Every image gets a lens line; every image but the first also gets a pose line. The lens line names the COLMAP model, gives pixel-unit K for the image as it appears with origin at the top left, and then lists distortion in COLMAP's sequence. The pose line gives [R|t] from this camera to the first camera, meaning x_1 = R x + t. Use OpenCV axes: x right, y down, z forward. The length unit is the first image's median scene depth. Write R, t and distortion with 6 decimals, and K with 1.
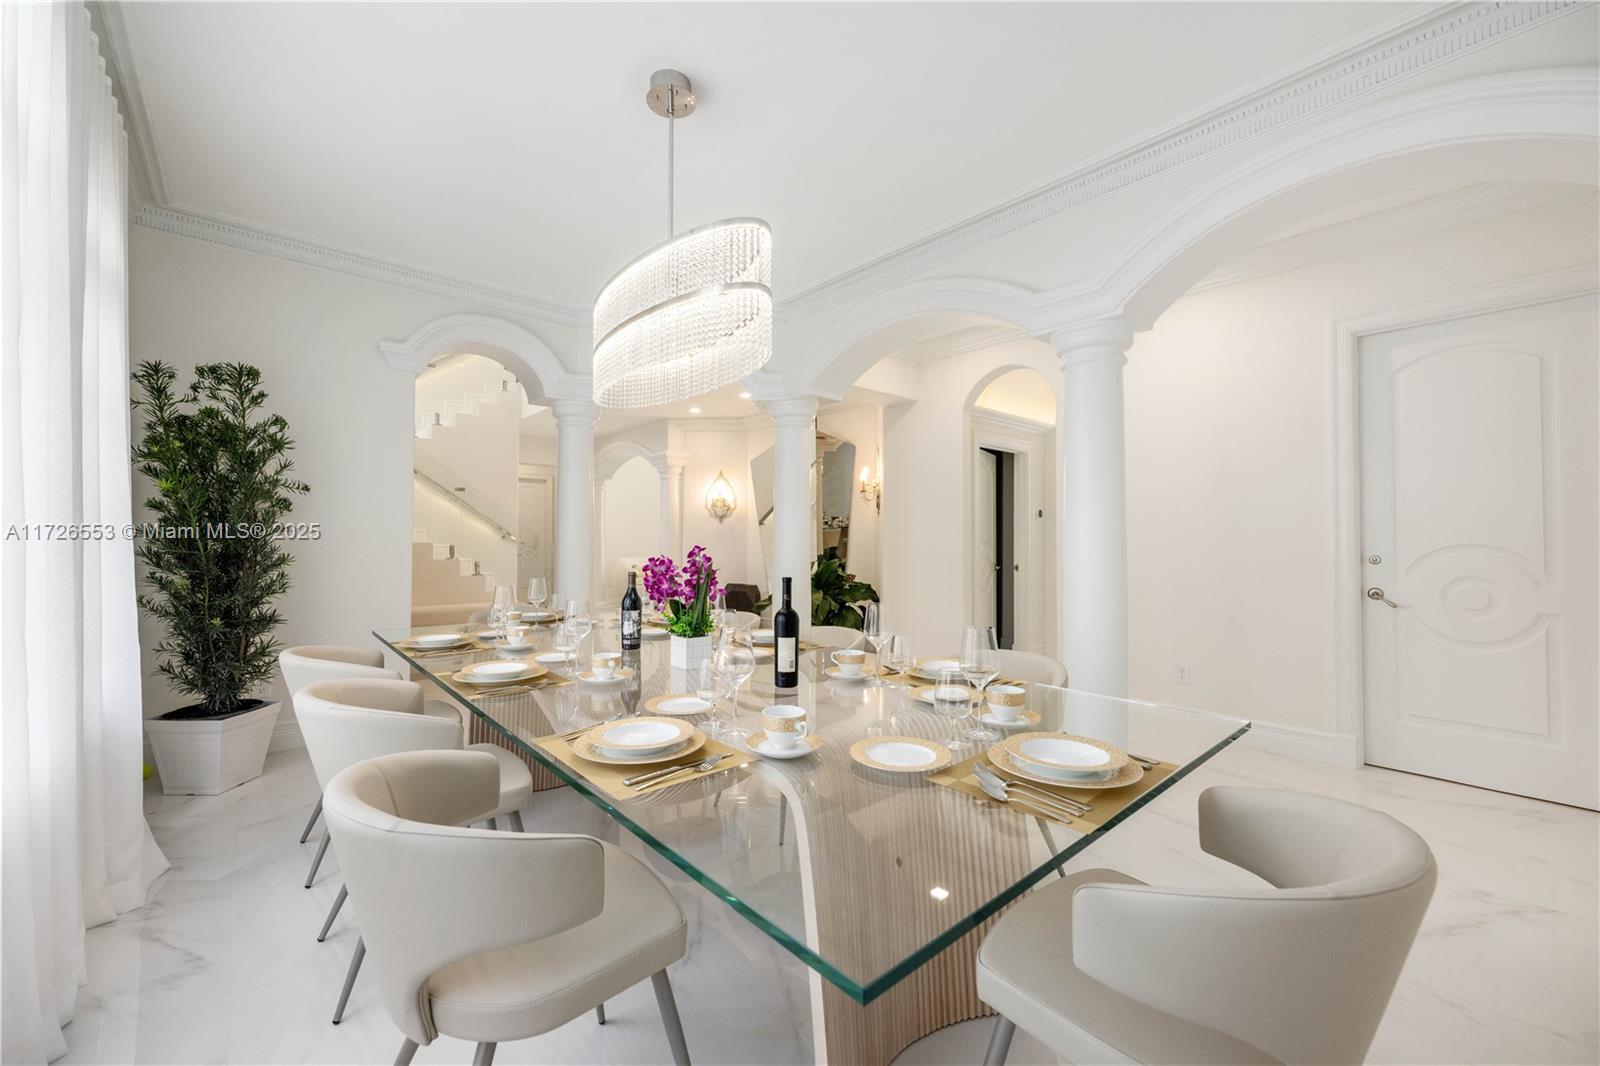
lens RADIAL K [[611.2, 0, 805.0], [0, 611.2, 523.0], [0, 0, 1]] dist [-0.000545, -0.000023]
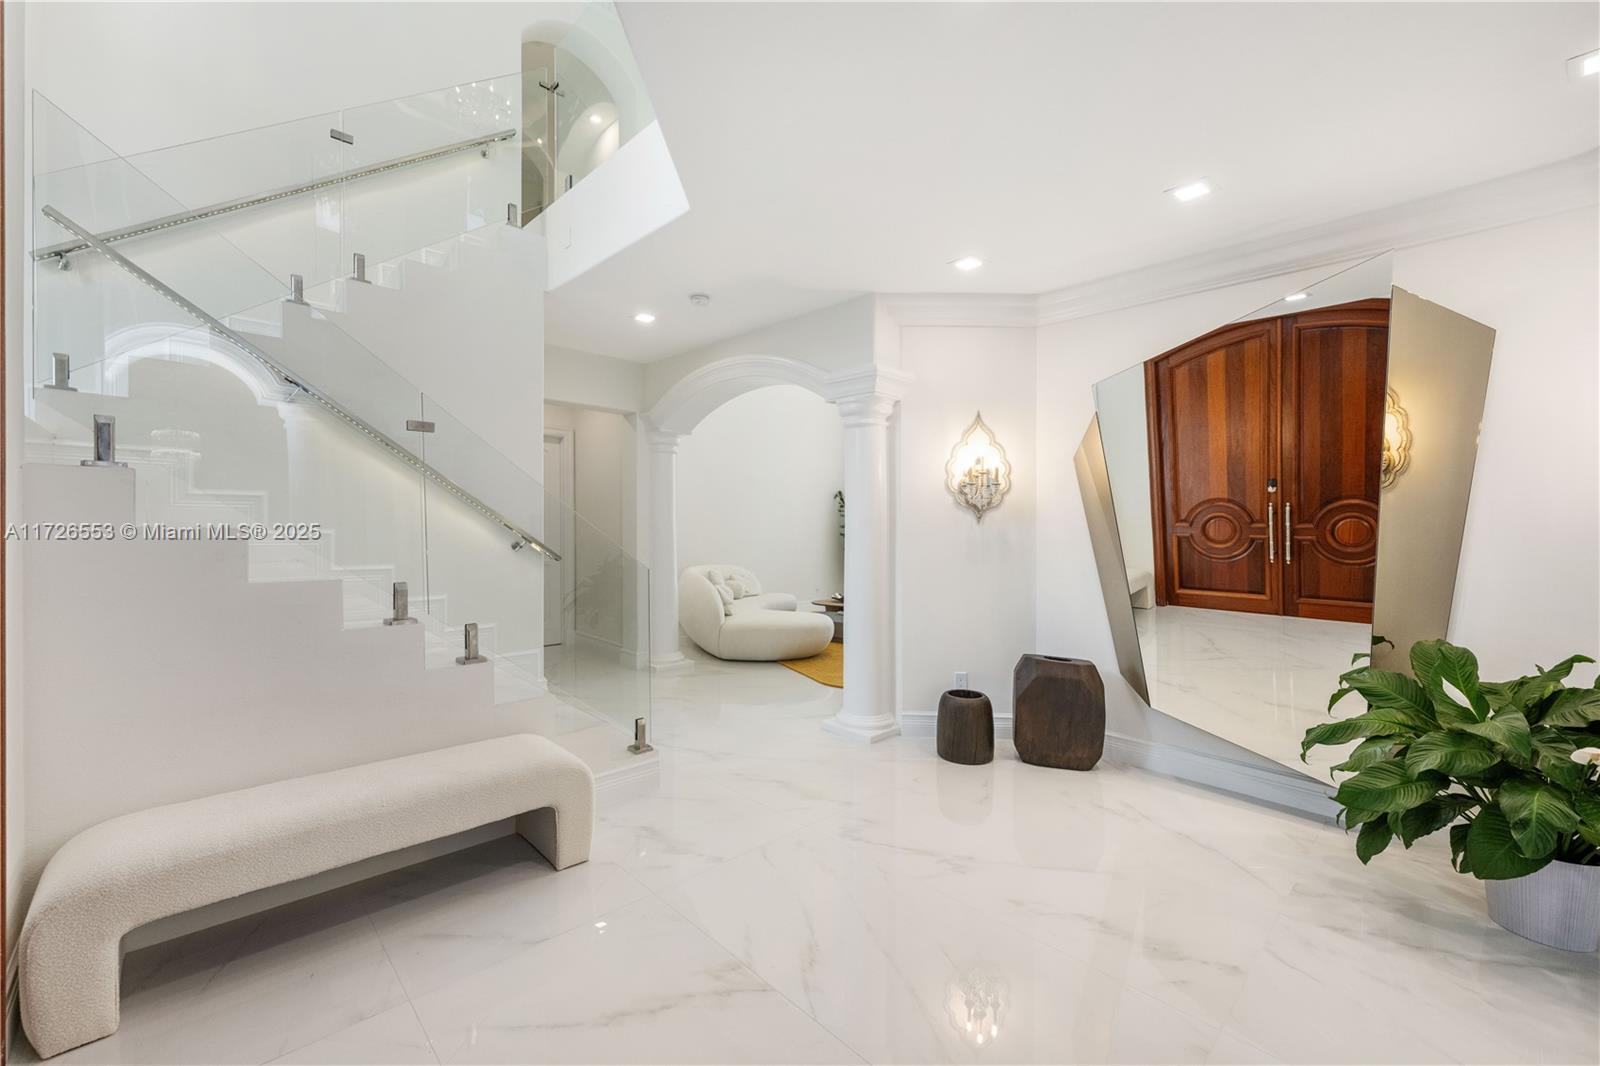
lens RADIAL K [[638.1, 0, 796.0], [0, 638.1, 530.6], [0, 0, 1]] dist [-0.002405, -0.000127]
pose [[0.998736, 0.014369, 0.048167, -0.303395], [-0.015707, 0.999498, 0.027511, -0.004742], [-0.047747, -0.028233, 0.998460, 0.514158]]
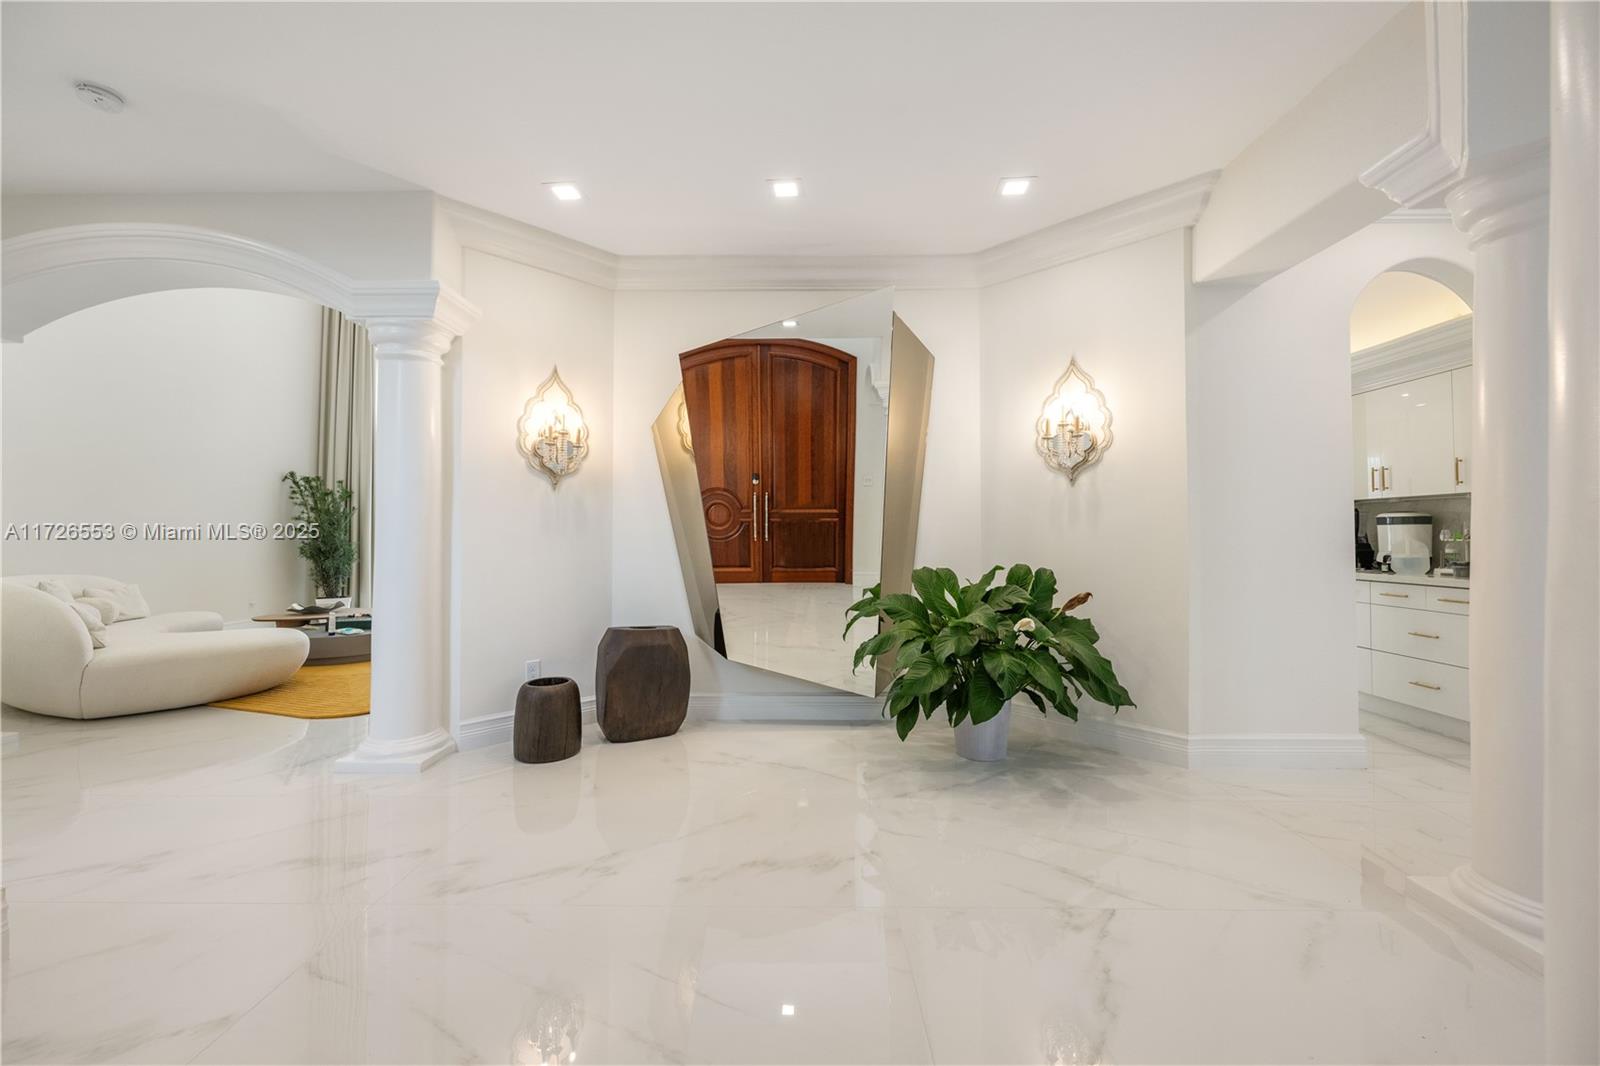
lens RADIAL K [[624.7, 0, 786.6], [0, 624.7, 514.7], [0, 0, 1]] dist [-0.001548, 0.000143]
pose [[0.668709, 0.024121, 0.743133, -0.354150], [-0.012287, 0.999696, -0.021393, 0.025698], [-0.743423, 0.005175, 0.668802, 0.590366]]
